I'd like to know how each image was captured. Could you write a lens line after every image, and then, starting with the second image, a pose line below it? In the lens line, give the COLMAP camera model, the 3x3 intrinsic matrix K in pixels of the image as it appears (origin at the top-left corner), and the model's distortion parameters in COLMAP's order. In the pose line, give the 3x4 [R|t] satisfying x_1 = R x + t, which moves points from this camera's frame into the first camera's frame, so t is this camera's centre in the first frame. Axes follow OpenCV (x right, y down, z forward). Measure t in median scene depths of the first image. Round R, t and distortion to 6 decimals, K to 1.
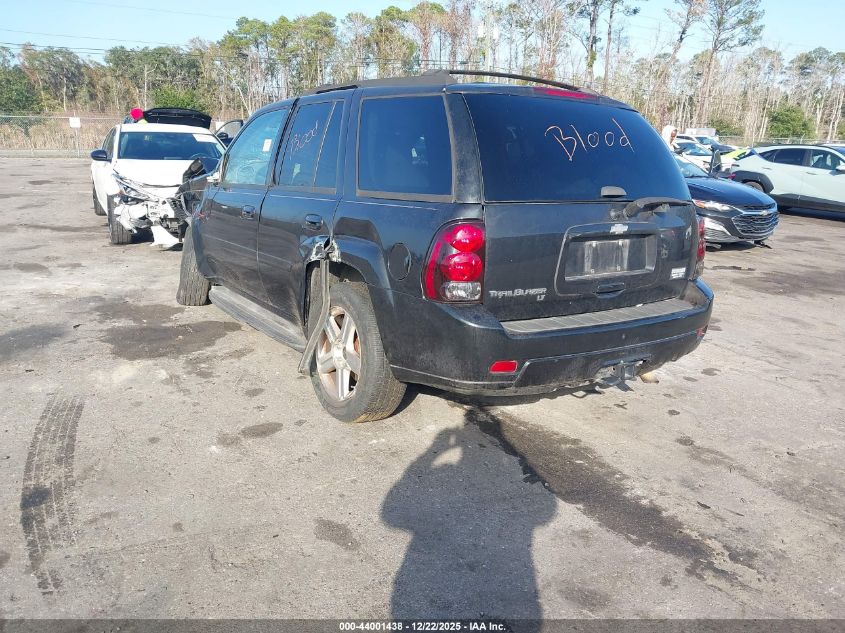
lens RADIAL K [[675.8, 0, 420.7], [0, 675.8, 325.3], [0, 0, 1]] dist [0.039821, -0.040063]
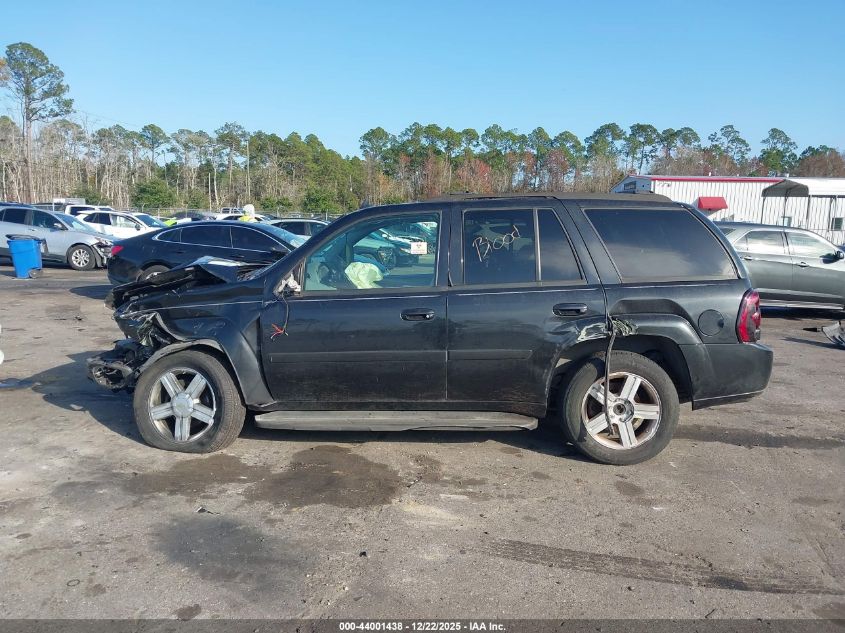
lens RADIAL K [[675.8, 0, 425.1], [0, 675.8, 317.1], [0, 0, 1]] dist [0.039821, -0.040063]
pose [[0.569913, -0.138409, 0.809964, -0.990432], [0.221555, 0.975089, 0.010733, -0.162633], [-0.791272, 0.173335, 0.586381, 0.409814]]
